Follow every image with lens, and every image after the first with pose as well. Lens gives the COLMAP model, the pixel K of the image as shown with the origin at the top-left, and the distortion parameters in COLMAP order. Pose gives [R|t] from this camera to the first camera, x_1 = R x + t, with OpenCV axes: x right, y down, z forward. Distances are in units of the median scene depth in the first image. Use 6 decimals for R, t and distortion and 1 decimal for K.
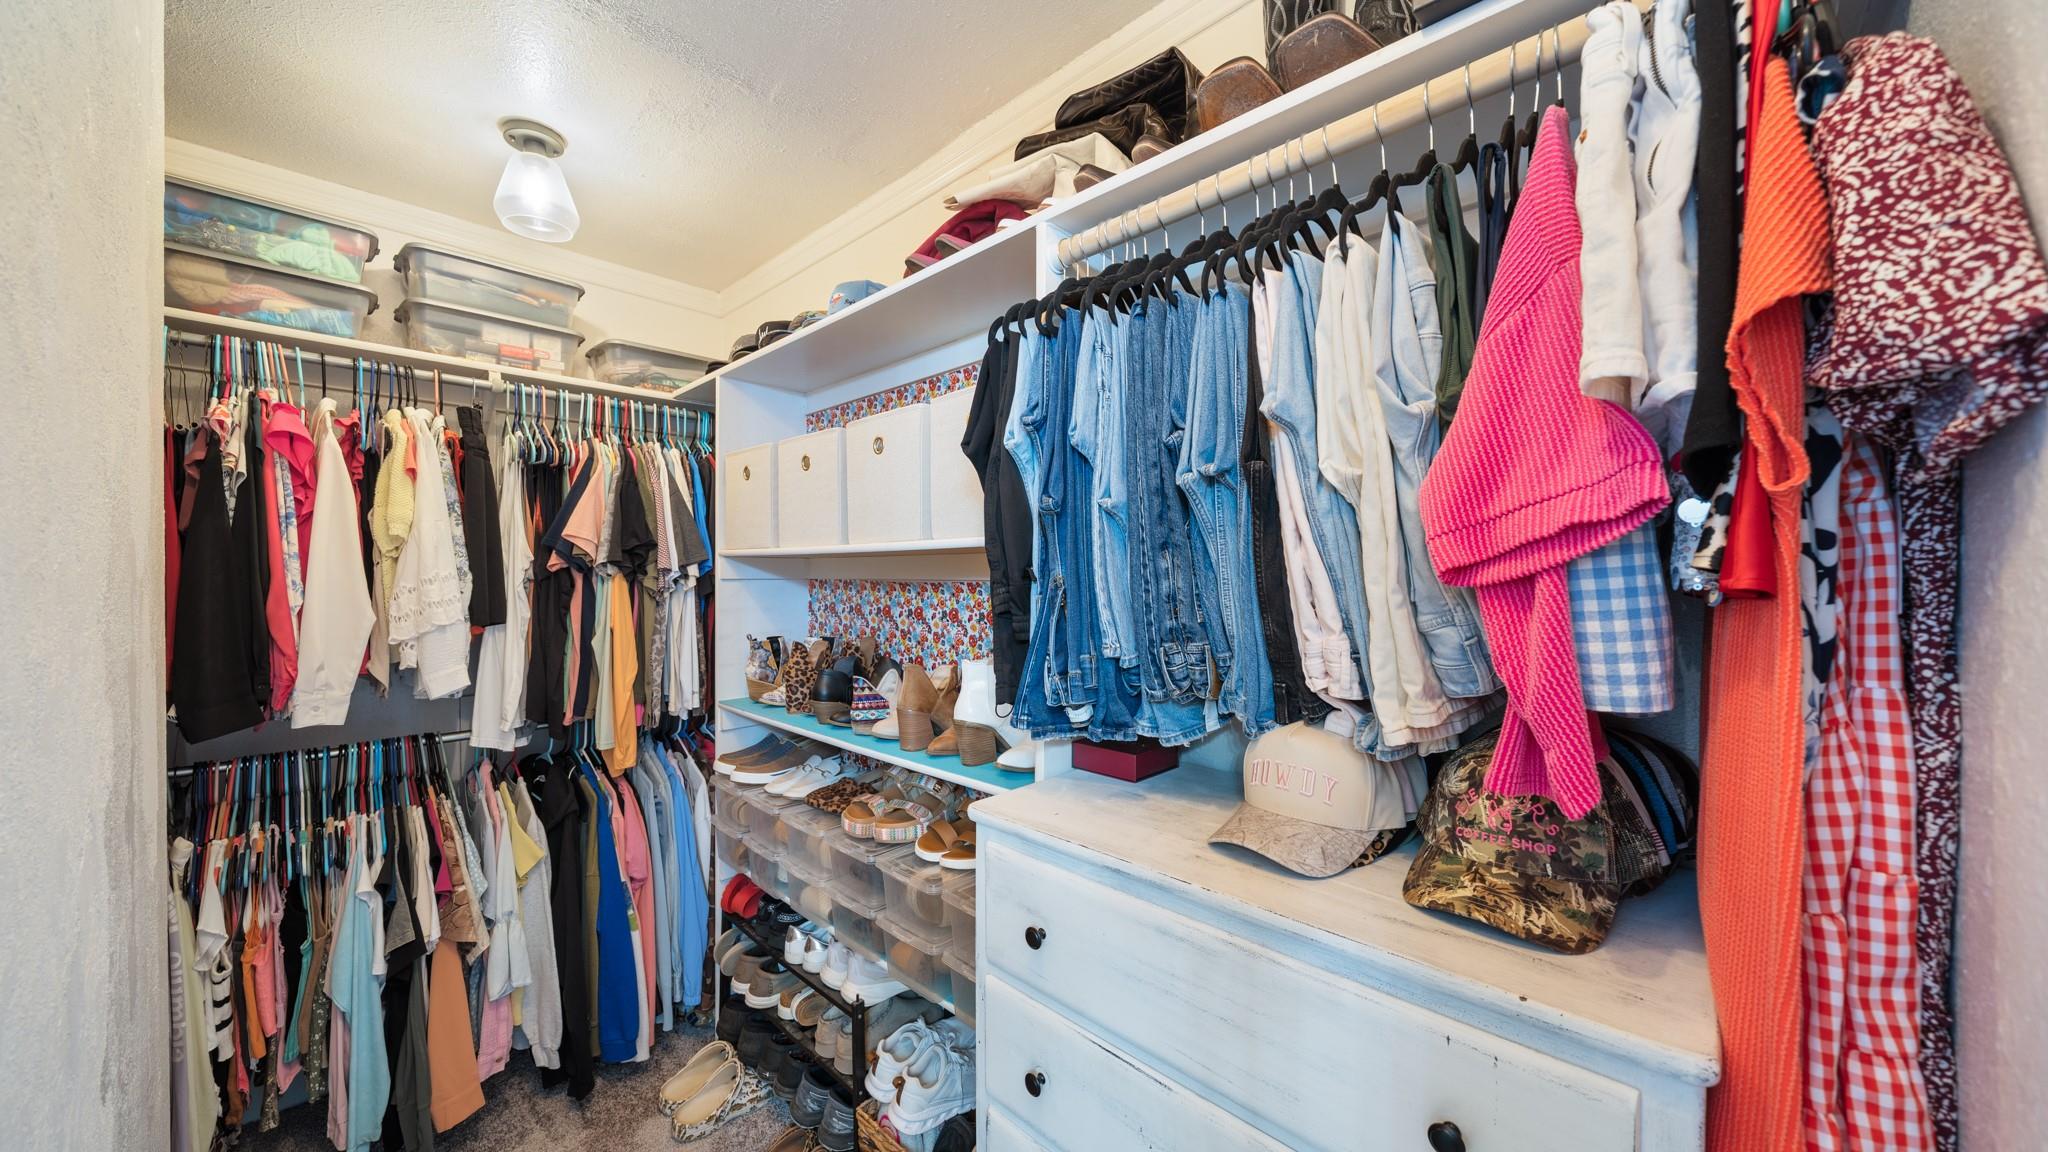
lens RADIAL K [[702.3, 0, 1026.6], [0, 702.3, 579.8], [0, 0, 1]] dist [-0.006032, 0.000277]
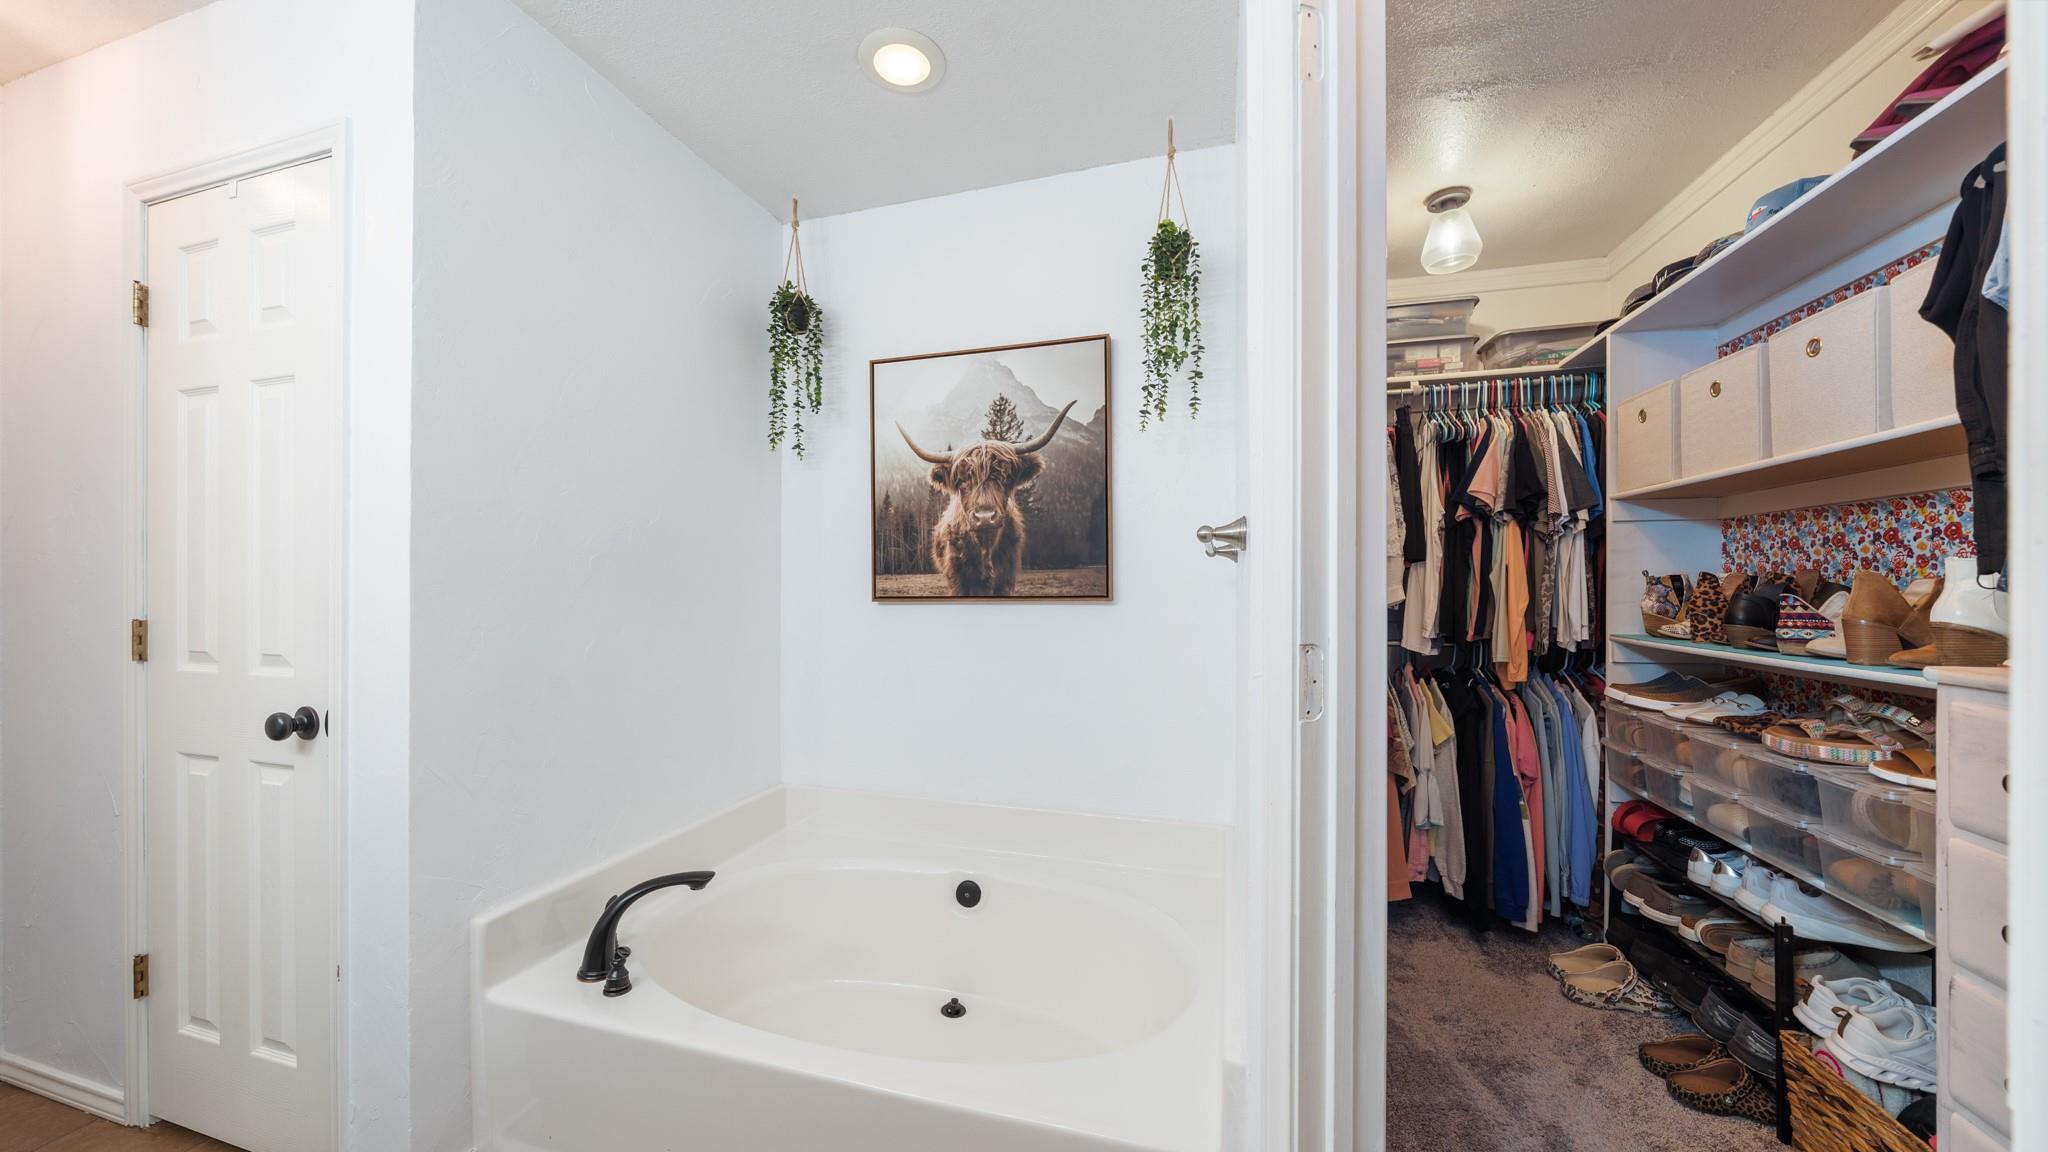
lens RADIAL K [[702.3, 0, 1026.6], [0, 702.3, 579.8], [0, 0, 1]] dist [-0.006032, 0.000277]
pose [[0.460051, -0.003950, -0.887884, 0.110985], [-0.008898, 0.999919, -0.009059, 0.115460], [0.887848, 0.012068, 0.459979, -0.313126]]
